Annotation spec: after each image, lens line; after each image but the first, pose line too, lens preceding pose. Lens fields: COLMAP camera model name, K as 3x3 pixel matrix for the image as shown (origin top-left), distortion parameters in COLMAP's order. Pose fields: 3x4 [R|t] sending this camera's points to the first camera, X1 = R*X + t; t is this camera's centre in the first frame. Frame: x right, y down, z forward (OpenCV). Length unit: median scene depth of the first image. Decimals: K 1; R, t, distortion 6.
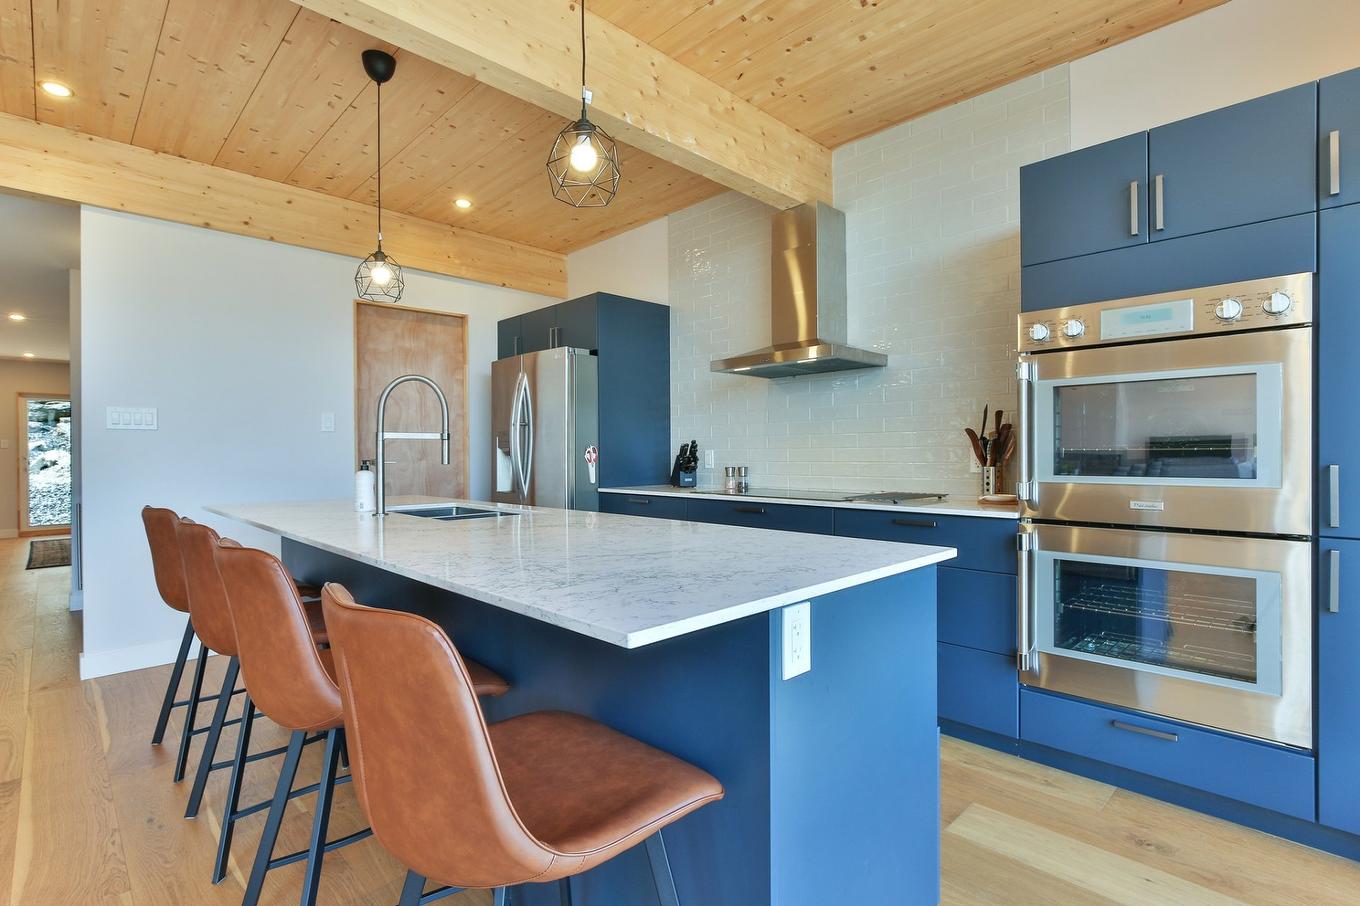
lens RADIAL K [[666.8, 0, 680.0], [0, 666.8, 453.0], [0, 0, 1]] dist [-0.002301, -0.000172]
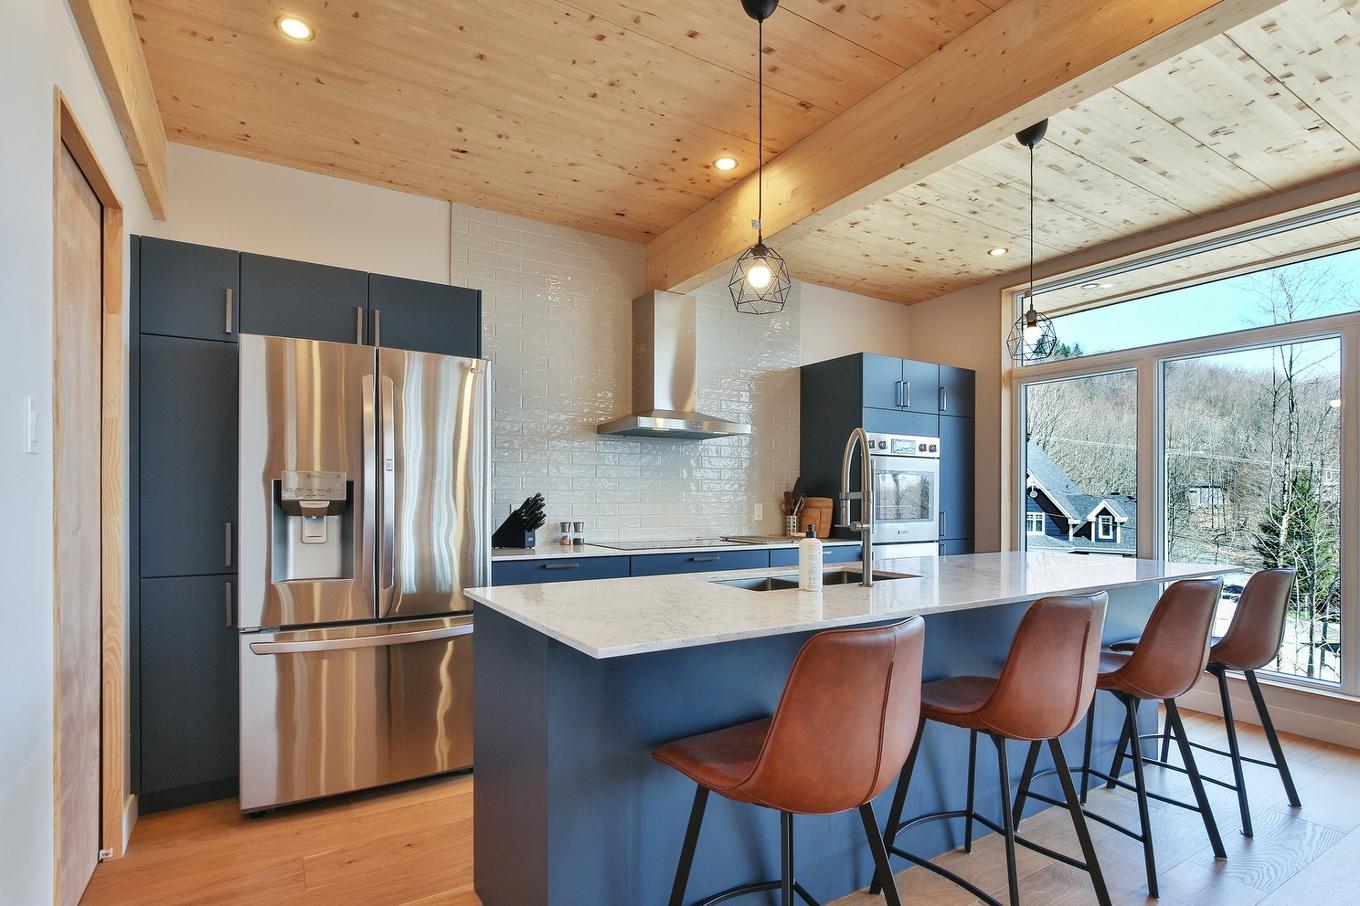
lens RADIAL K [[675.1, 0, 688.2], [0, 675.1, 498.3], [0, 0, 1]] dist [-0.003930, -0.000528]
pose [[0.204843, 0.003171, 0.978790, -0.833919], [-0.008243, 0.999965, -0.001515, -0.012311], [-0.978760, -0.007758, 0.204862, 0.638912]]
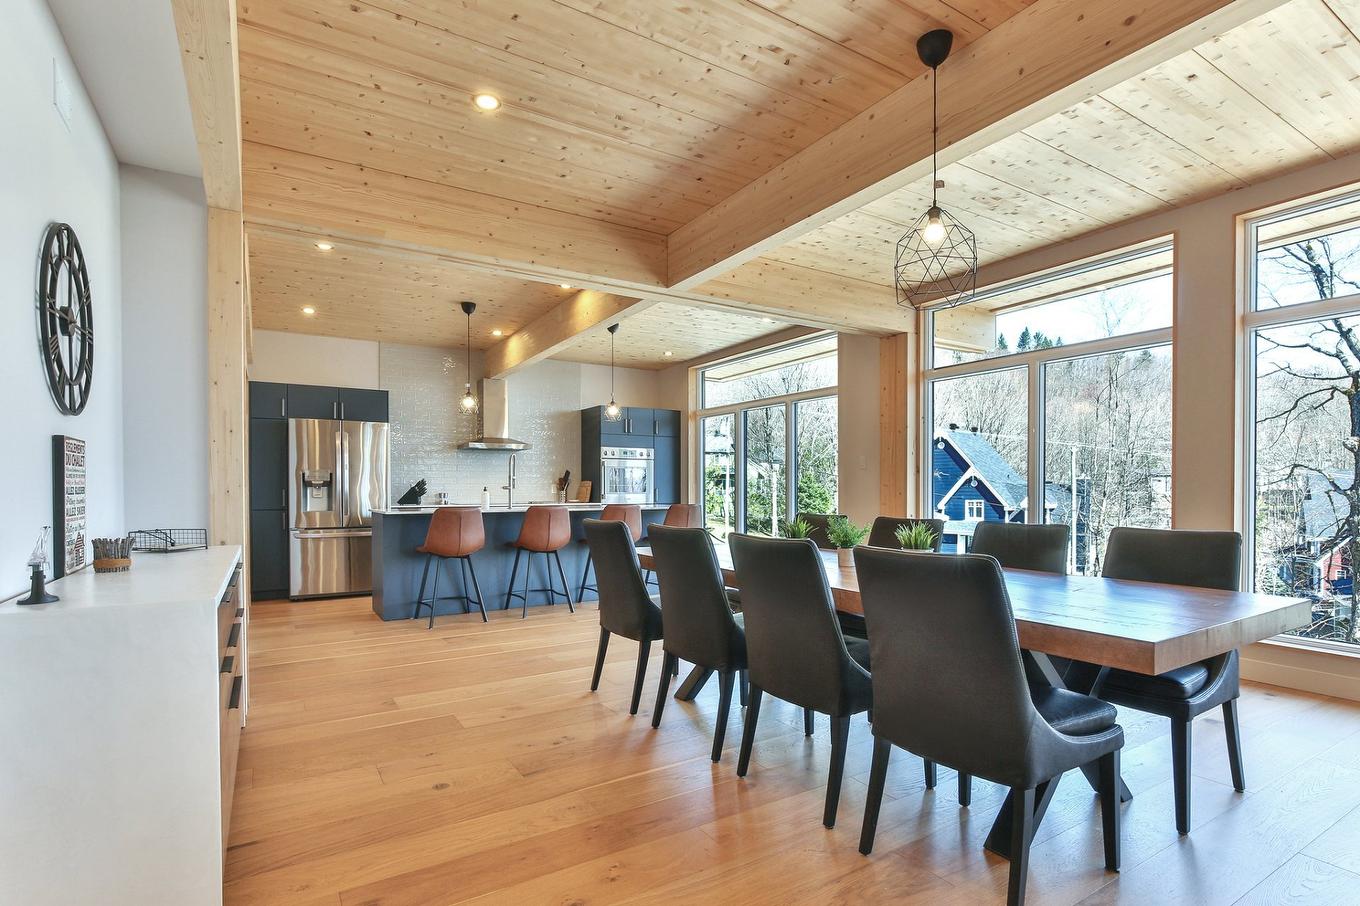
lens RADIAL K [[664.2, 0, 679.2], [0, 664.2, 488.4], [0, 0, 1]] dist [0.000784, 0.000185]
pose [[0.220116, 0.004837, 0.975462, -1.673410], [-0.003855, 0.999984, -0.004089, 0.013621], [-0.975466, -0.002861, 0.220131, -0.107064]]
